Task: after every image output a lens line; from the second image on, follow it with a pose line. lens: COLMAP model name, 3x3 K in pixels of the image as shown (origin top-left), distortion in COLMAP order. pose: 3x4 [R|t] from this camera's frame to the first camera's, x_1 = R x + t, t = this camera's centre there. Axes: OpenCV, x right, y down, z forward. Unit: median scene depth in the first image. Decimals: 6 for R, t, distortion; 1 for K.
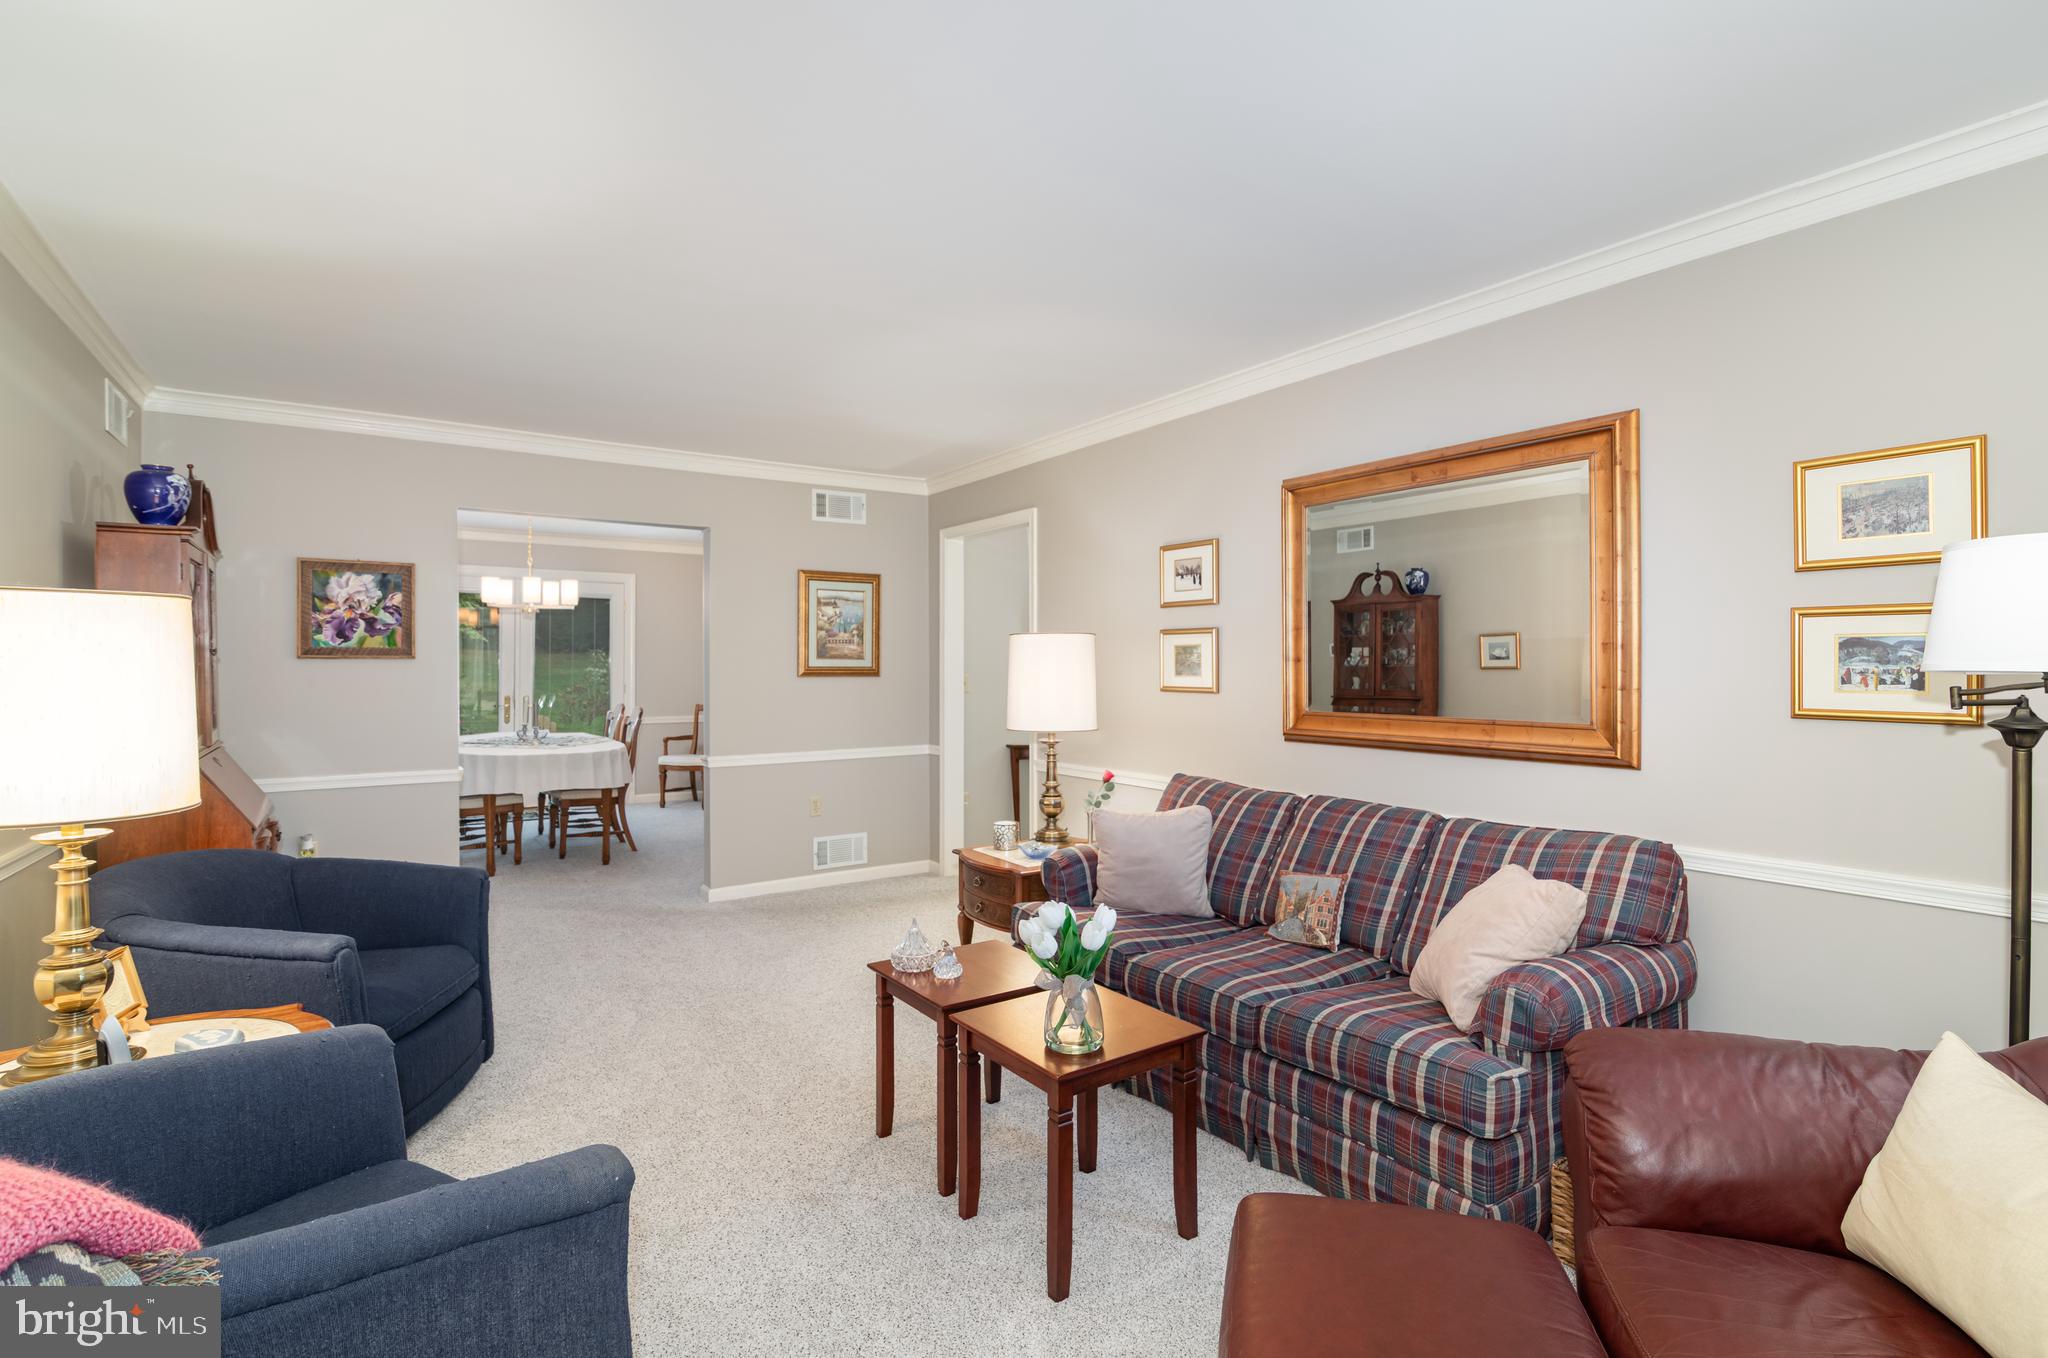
lens RADIAL K [[948.0, 0, 1026.9], [0, 948.0, 671.5], [0, 0, 1]] dist [-0.018388, 0.000742]
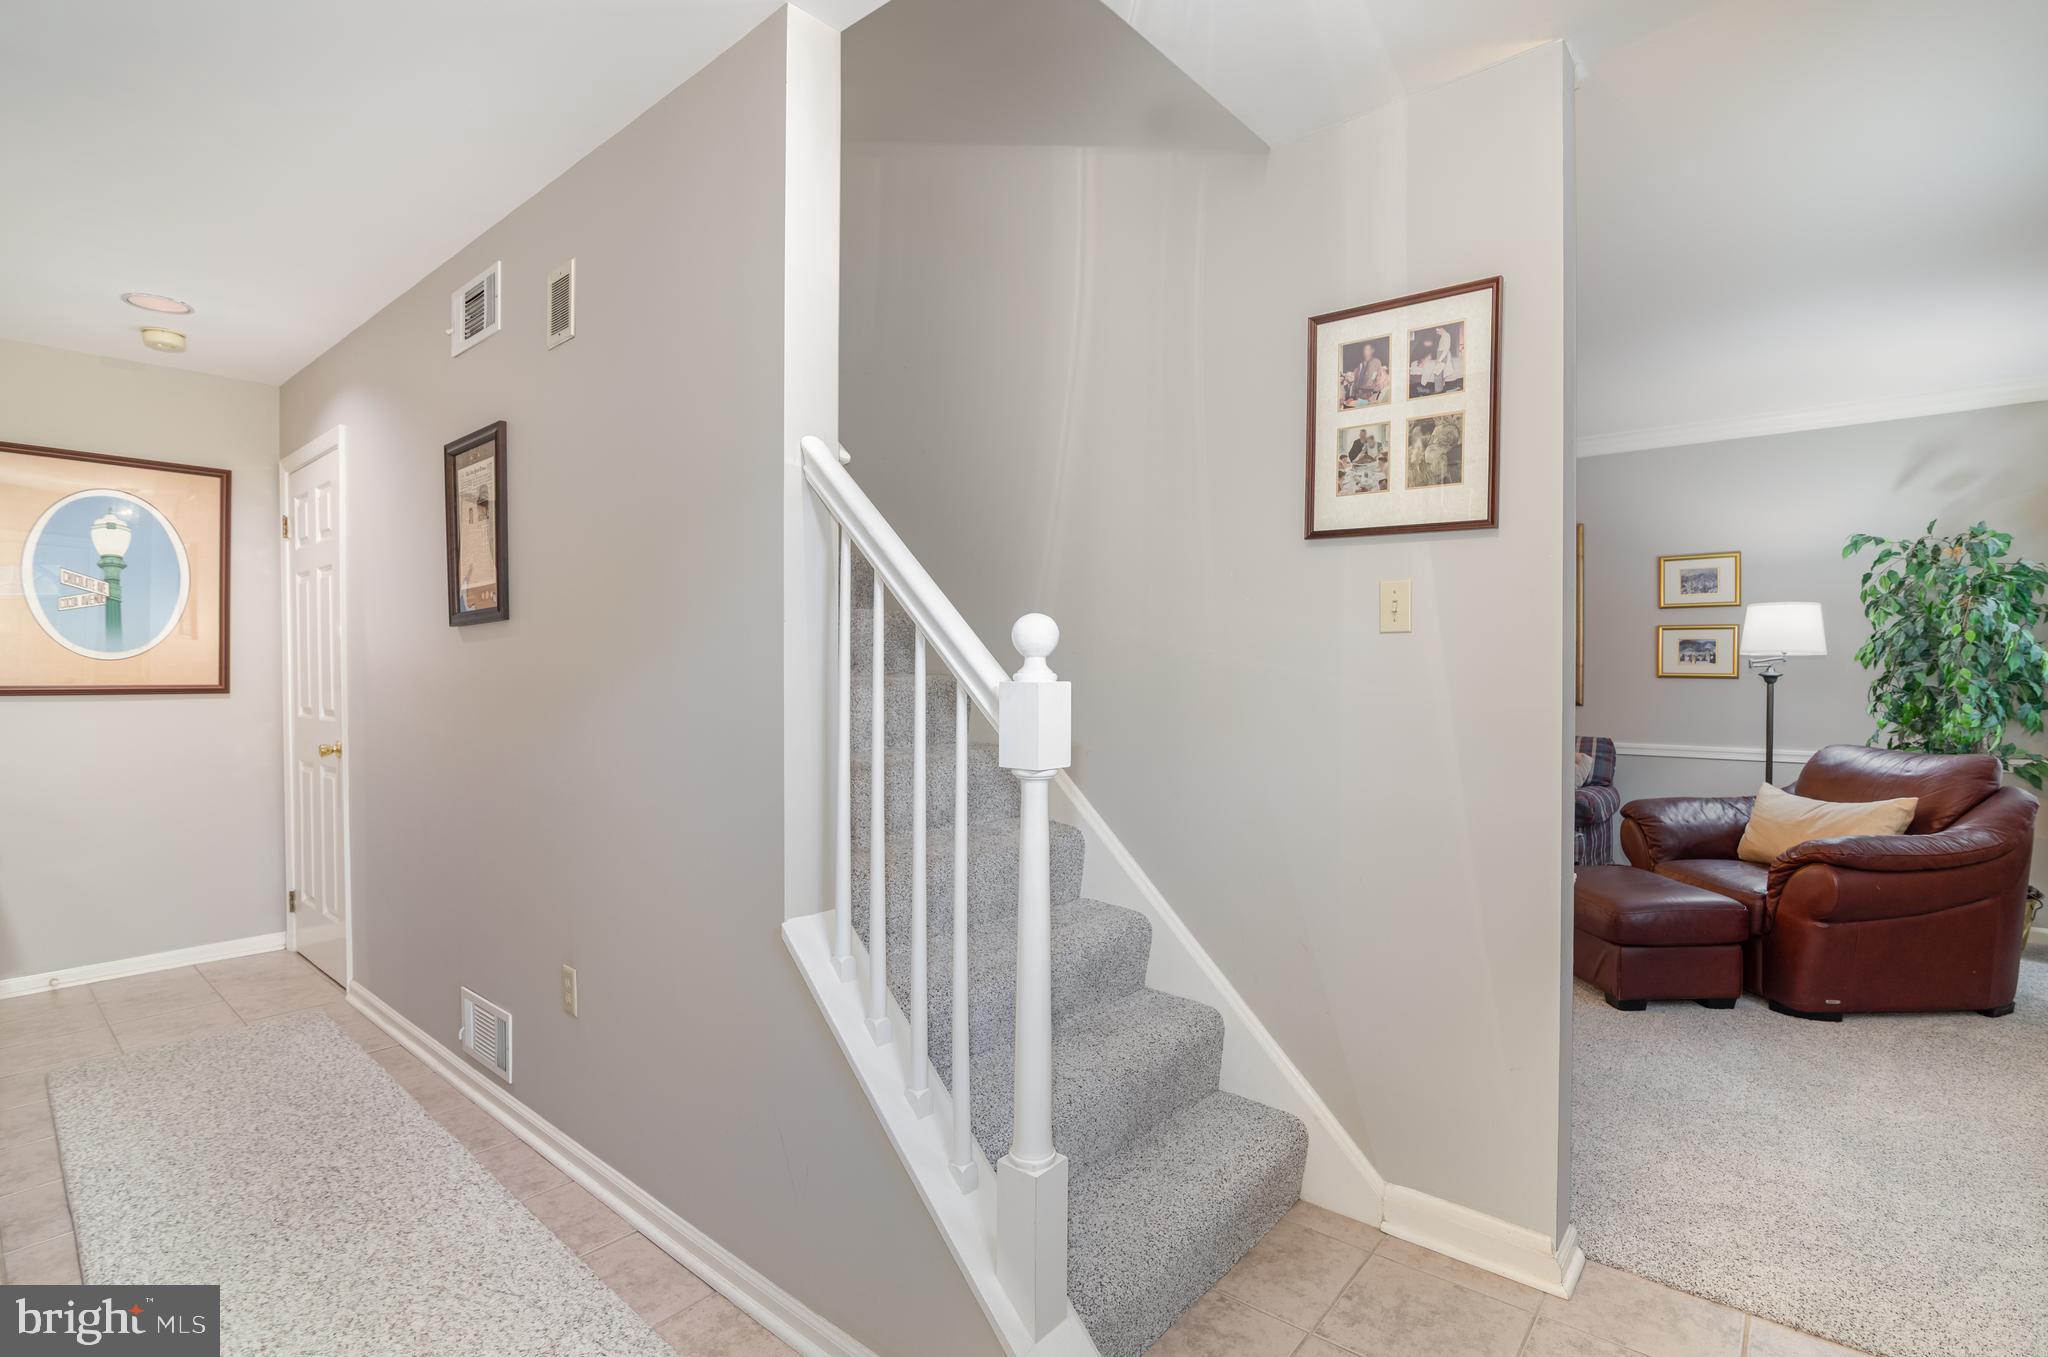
lens RADIAL K [[948.0, 0, 1019.1], [0, 948.0, 676.4], [0, 0, 1]] dist [-0.018388, 0.000742]
pose [[0.965108, -0.009191, 0.261692, -1.208930], [0.006654, 0.999922, 0.010580, 0.015733], [-0.261769, -0.008469, 0.965094, -0.720677]]
